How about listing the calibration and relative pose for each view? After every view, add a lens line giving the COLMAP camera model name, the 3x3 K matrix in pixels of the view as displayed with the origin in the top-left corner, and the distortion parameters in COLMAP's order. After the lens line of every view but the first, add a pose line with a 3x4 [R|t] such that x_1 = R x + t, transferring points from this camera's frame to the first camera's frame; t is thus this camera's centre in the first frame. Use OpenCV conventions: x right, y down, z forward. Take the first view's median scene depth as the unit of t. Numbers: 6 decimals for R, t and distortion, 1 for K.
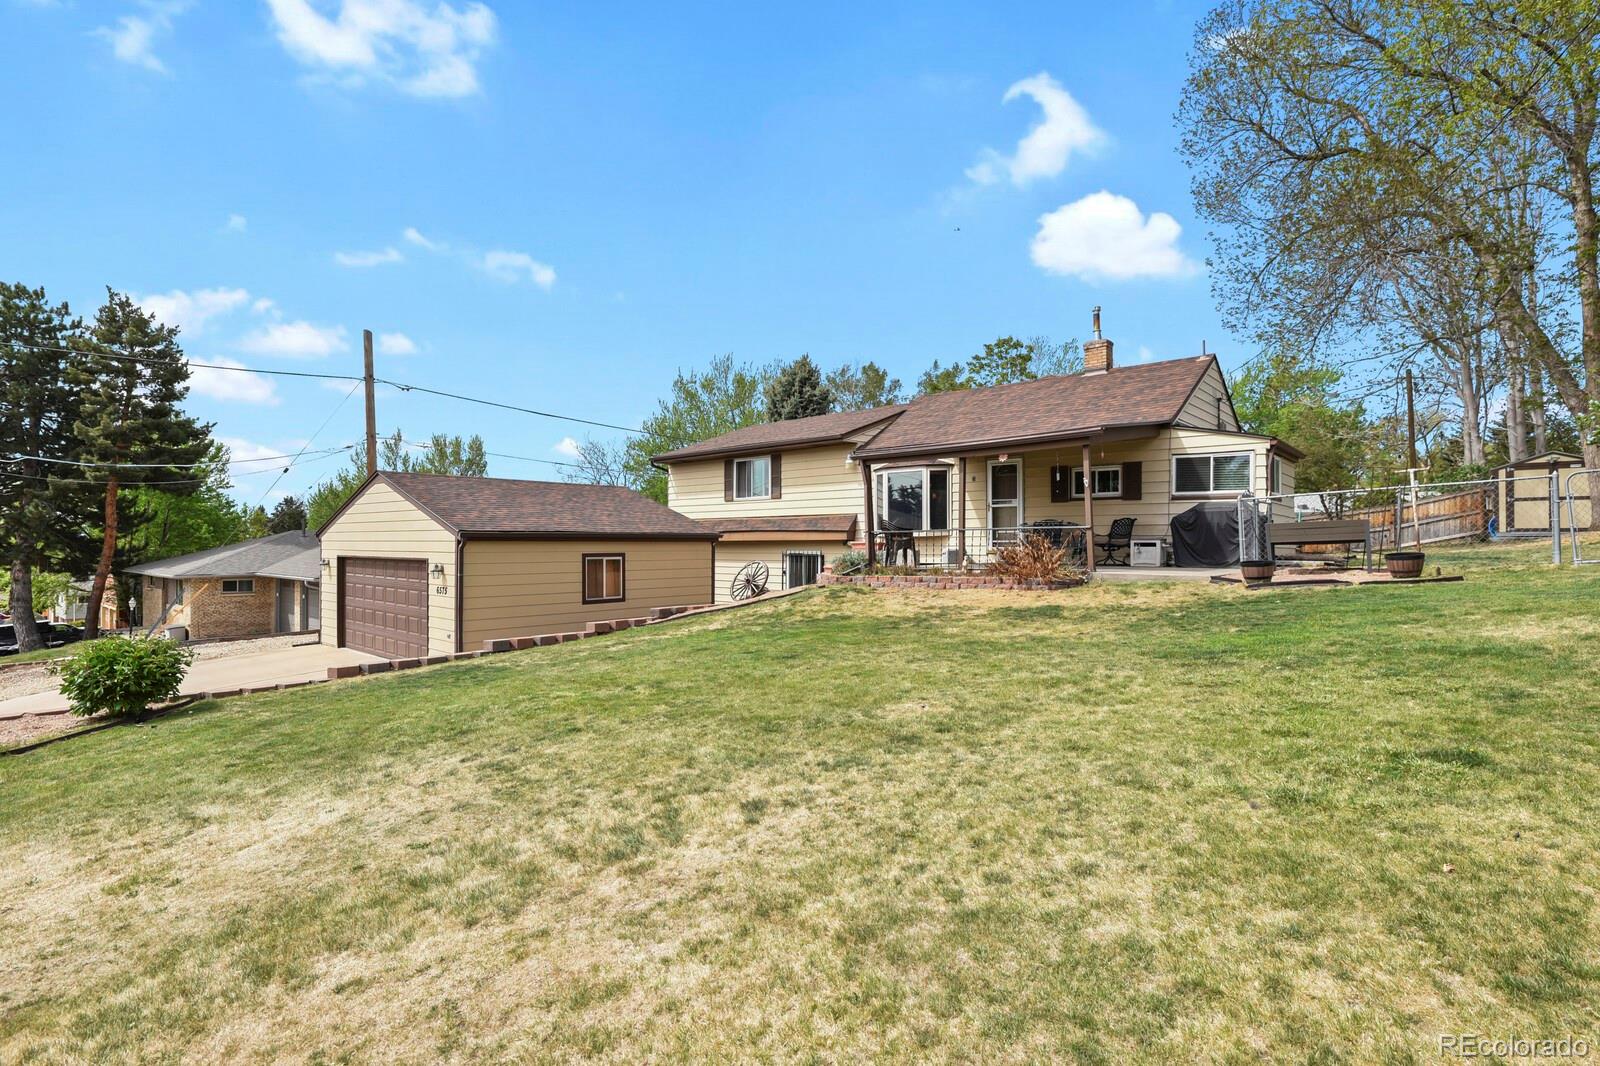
lens RADIAL K [[781.4, 0, 809.5], [0, 781.4, 537.7], [0, 0, 1]] dist [-0.009745, -0.004617]
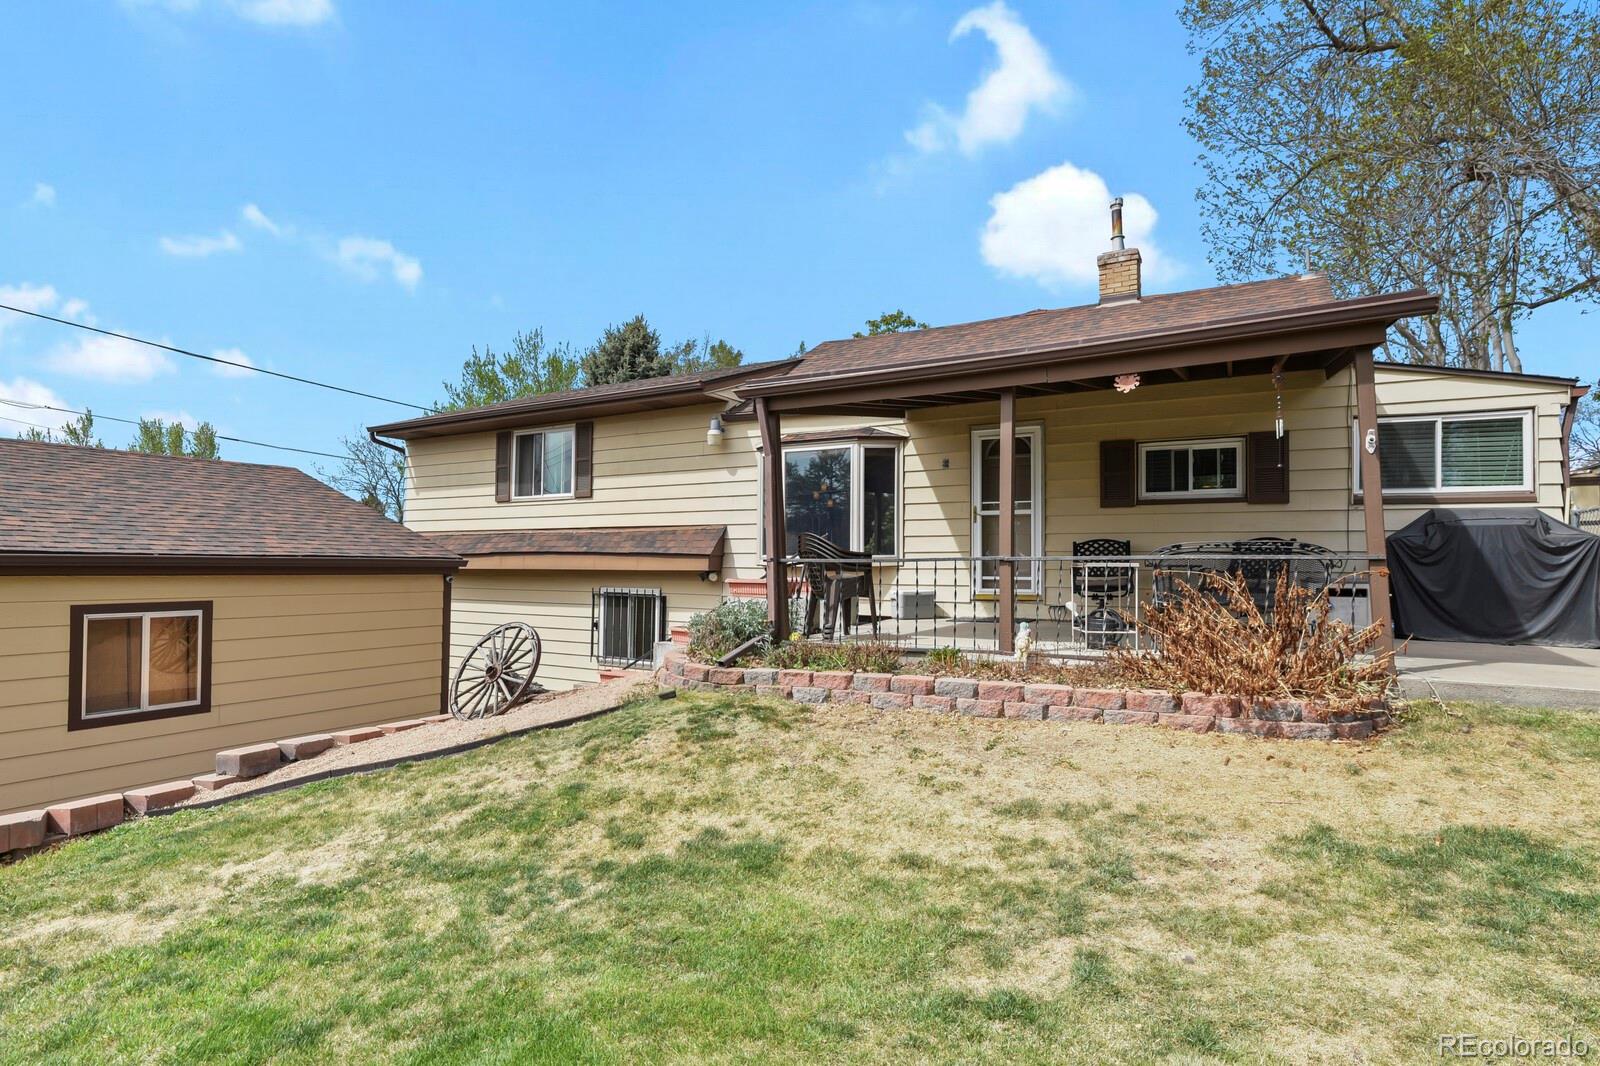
lens RADIAL K [[781.4, 0, 809.5], [0, 781.4, 537.7], [0, 0, 1]] dist [-0.009745, -0.004617]
pose [[0.977837, 0.014635, 0.208855, 0.001353], [-0.009254, 0.999600, -0.026720, -0.006862], [-0.209162, 0.024195, 0.977582, 0.441792]]
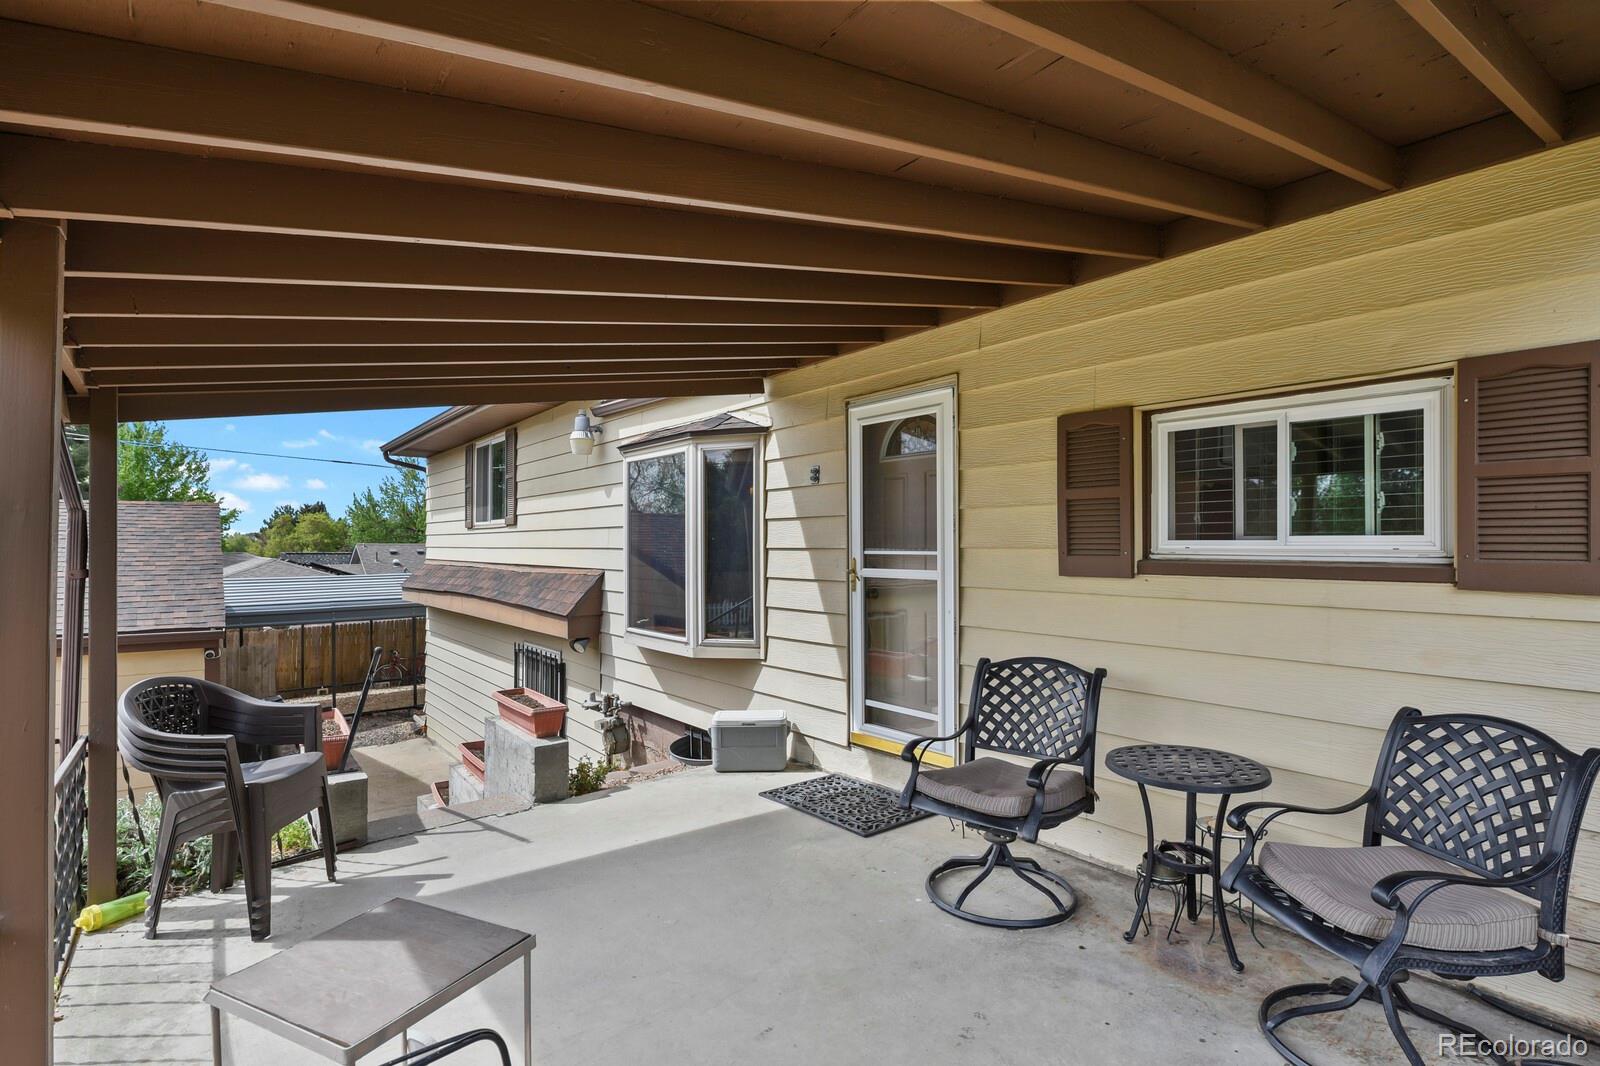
lens RADIAL K [[781.4, 0, 809.5], [0, 781.4, 537.7], [0, 0, 1]] dist [-0.009745, -0.004617]
pose [[0.981862, 0.005239, -0.189526, 0.240861], [-0.006709, 0.999952, -0.007111, -0.045883], [0.189479, 0.008254, 0.981850, 0.656880]]
